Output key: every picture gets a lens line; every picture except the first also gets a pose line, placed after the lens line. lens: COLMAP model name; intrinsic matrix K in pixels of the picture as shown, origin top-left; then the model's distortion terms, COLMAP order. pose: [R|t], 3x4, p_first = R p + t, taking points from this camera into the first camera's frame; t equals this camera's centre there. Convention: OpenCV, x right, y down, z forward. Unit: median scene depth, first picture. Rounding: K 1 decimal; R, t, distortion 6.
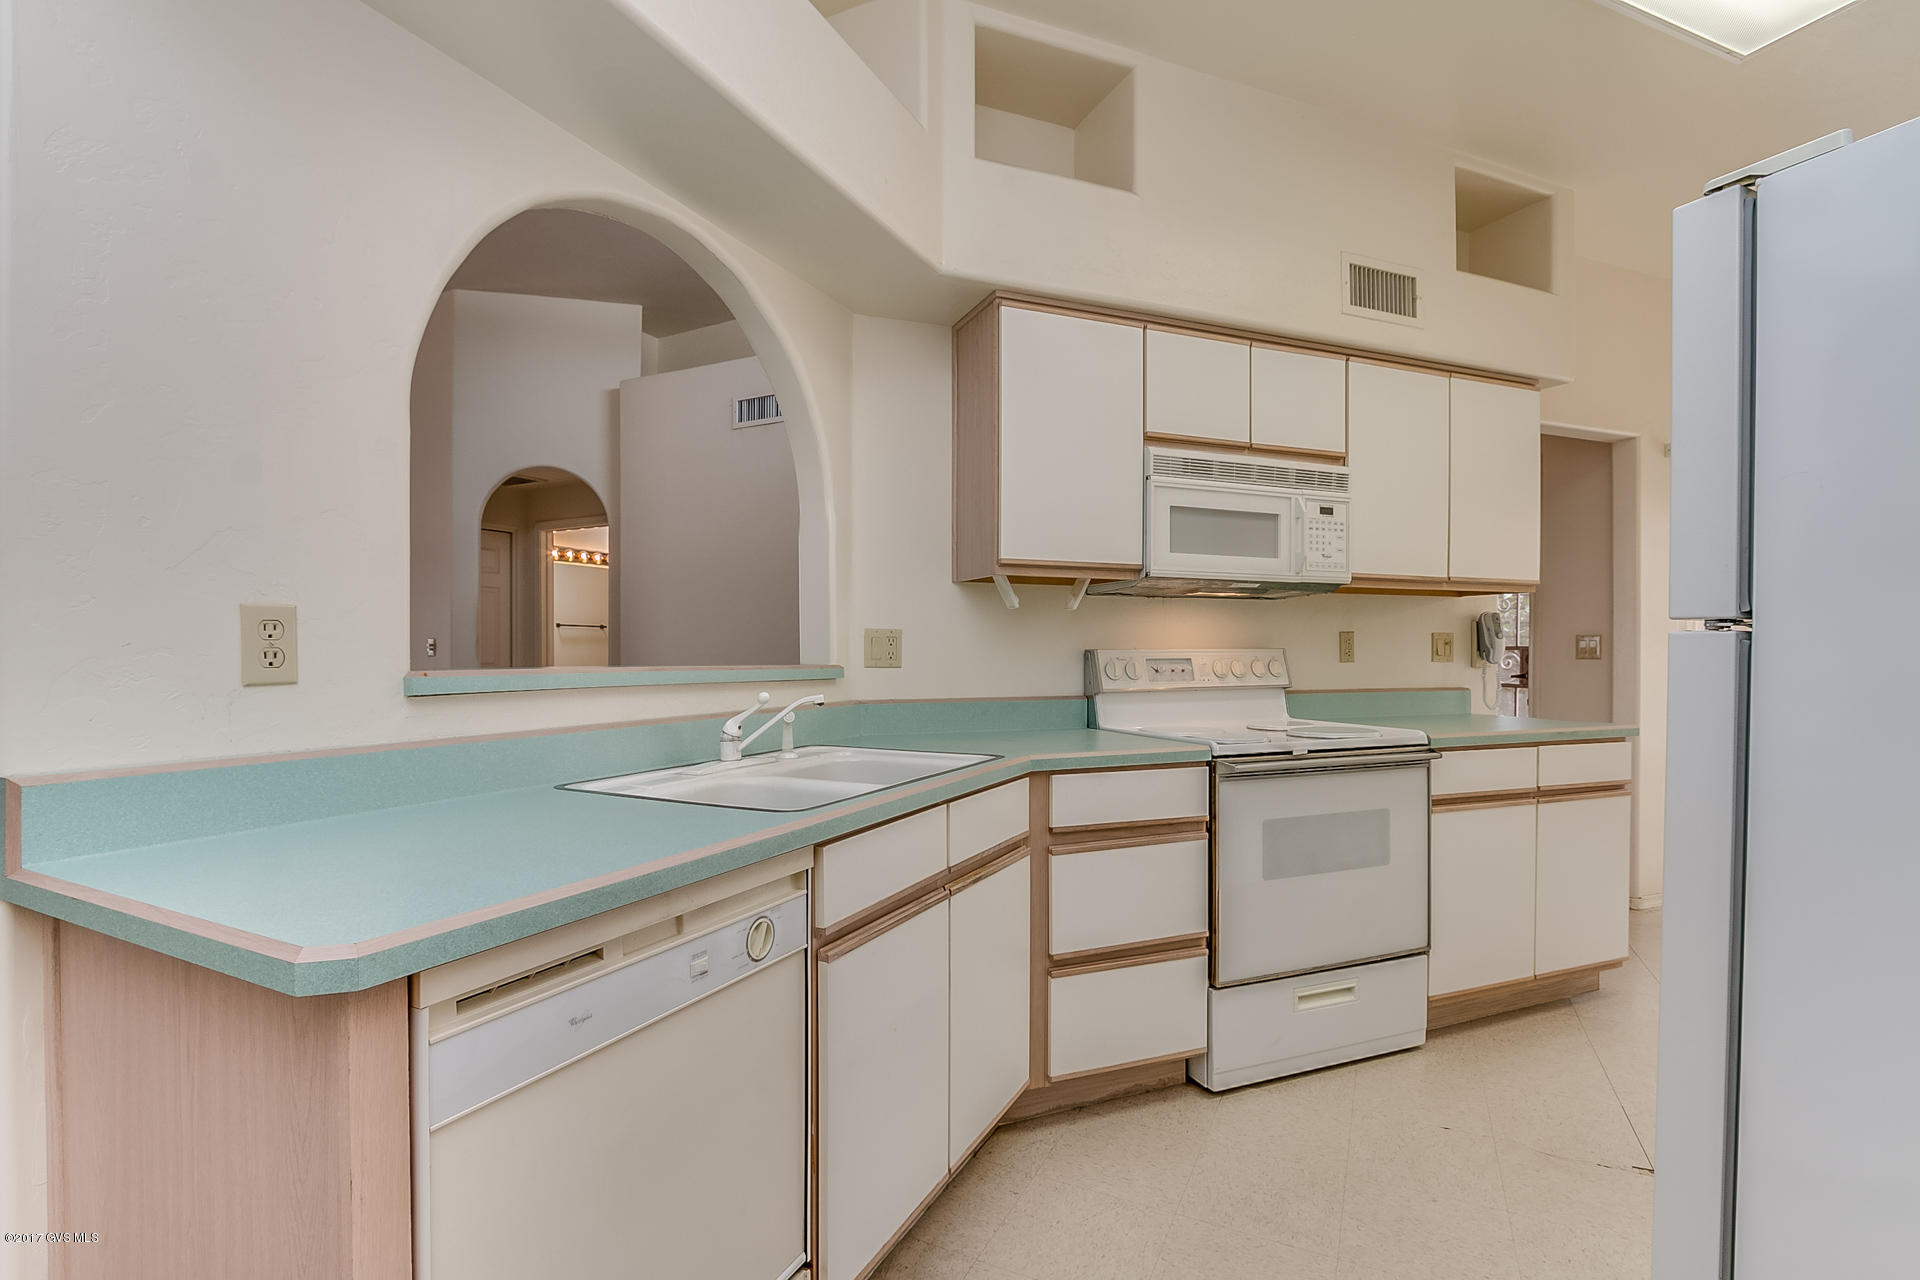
lens RADIAL K [[897.0, 0, 941.0], [0, 897.0, 653.4], [0, 0, 1]] dist [-0.018565, 0.001219]
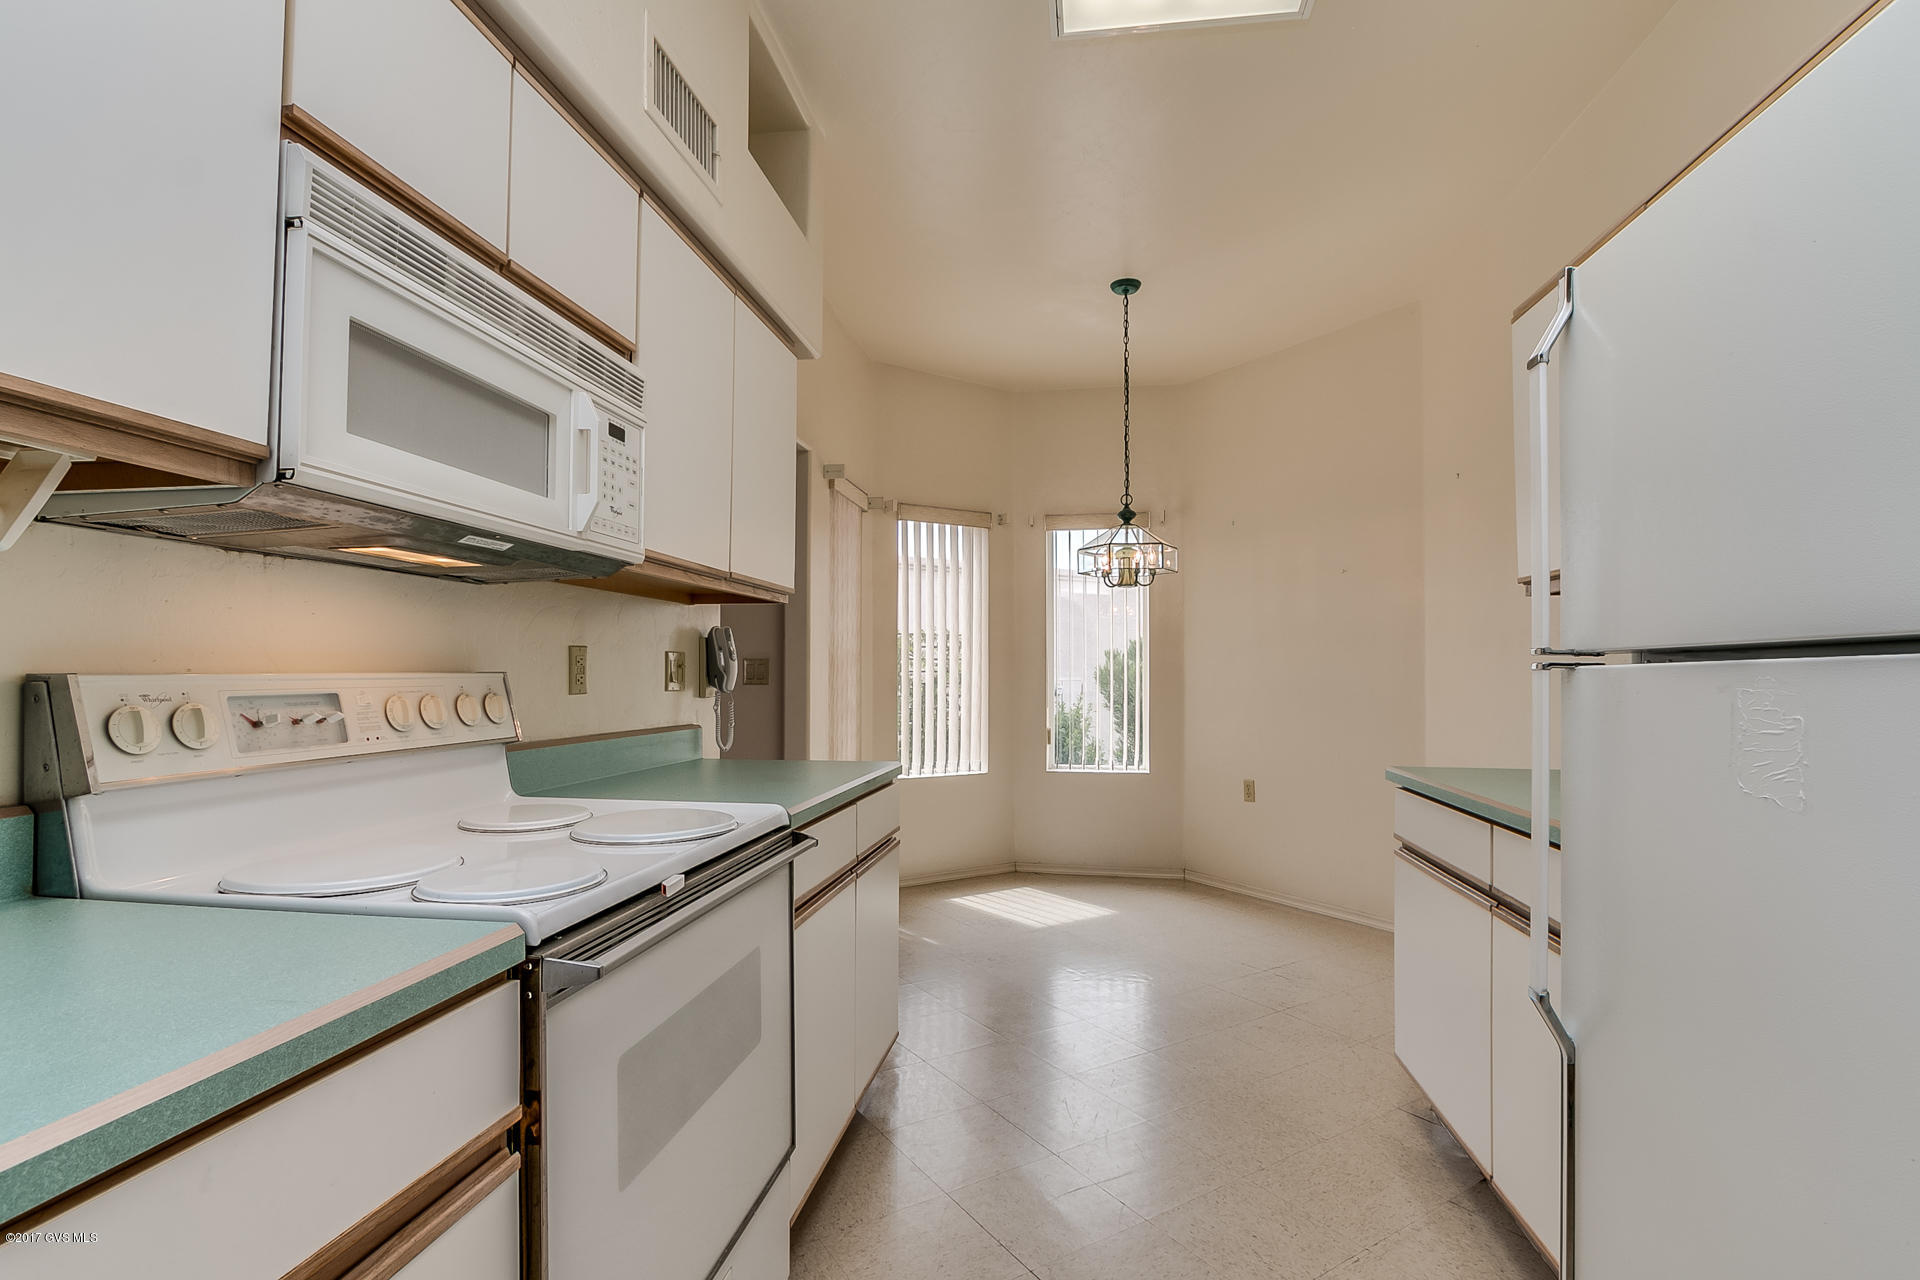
lens RADIAL K [[897.0, 0, 947.8], [0, 897.0, 658.5], [0, 0, 1]] dist [-0.018565, 0.001219]
pose [[0.510808, 0.014366, 0.859575, 0.049175], [0.003926, 0.999811, -0.019042, -0.002658], [-0.859686, 0.013102, 0.510655, 0.526952]]
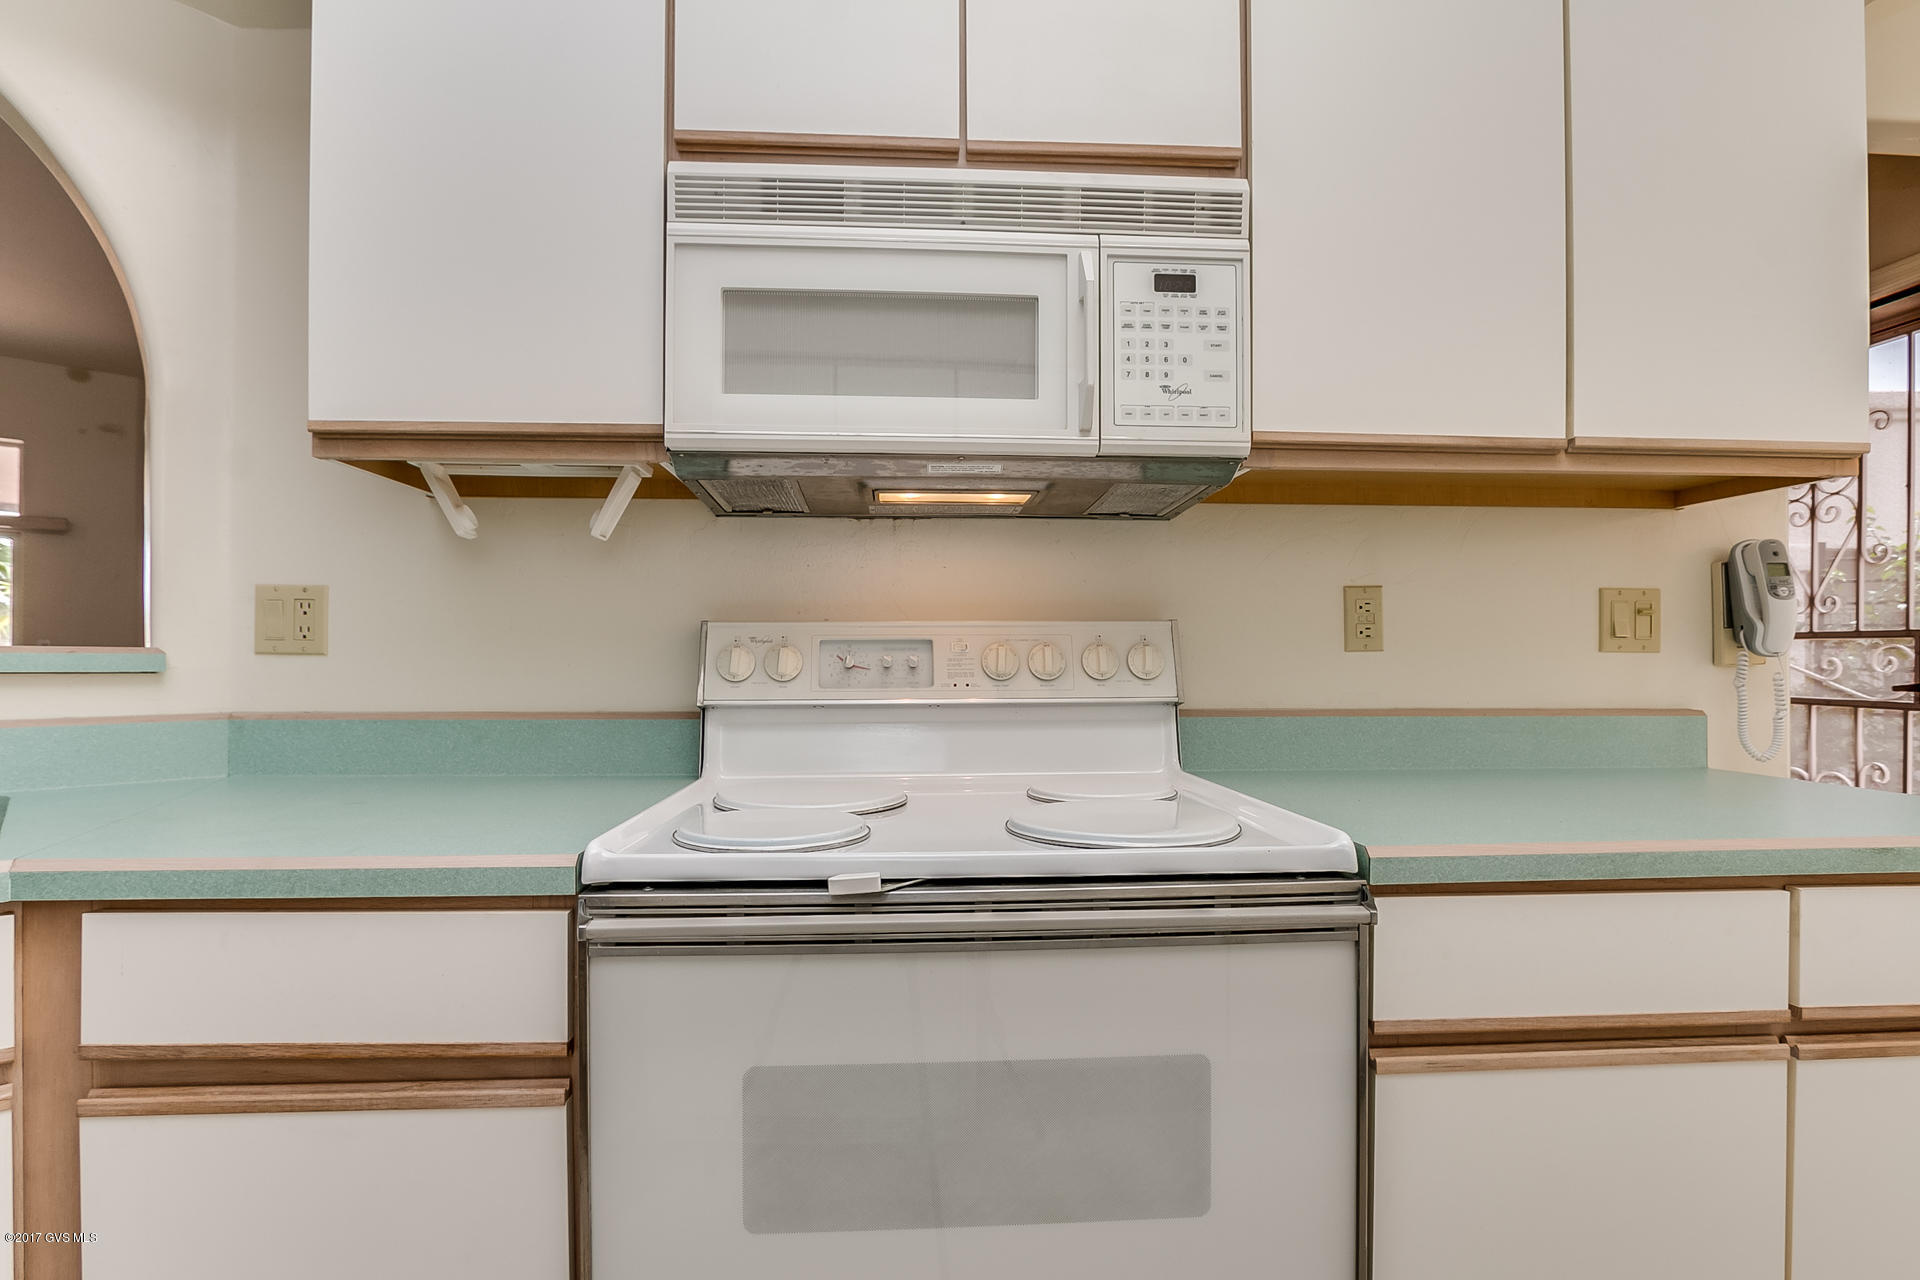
lens RADIAL K [[897.0, 0, 945.6], [0, 897.0, 656.1], [0, 0, 1]] dist [-0.018565, 0.001219]
pose [[0.950262, -0.000672, -0.311451, 0.460008], [-0.001570, 0.999975, -0.006946, 0.018664], [0.311447, 0.007090, 0.950237, 0.570078]]
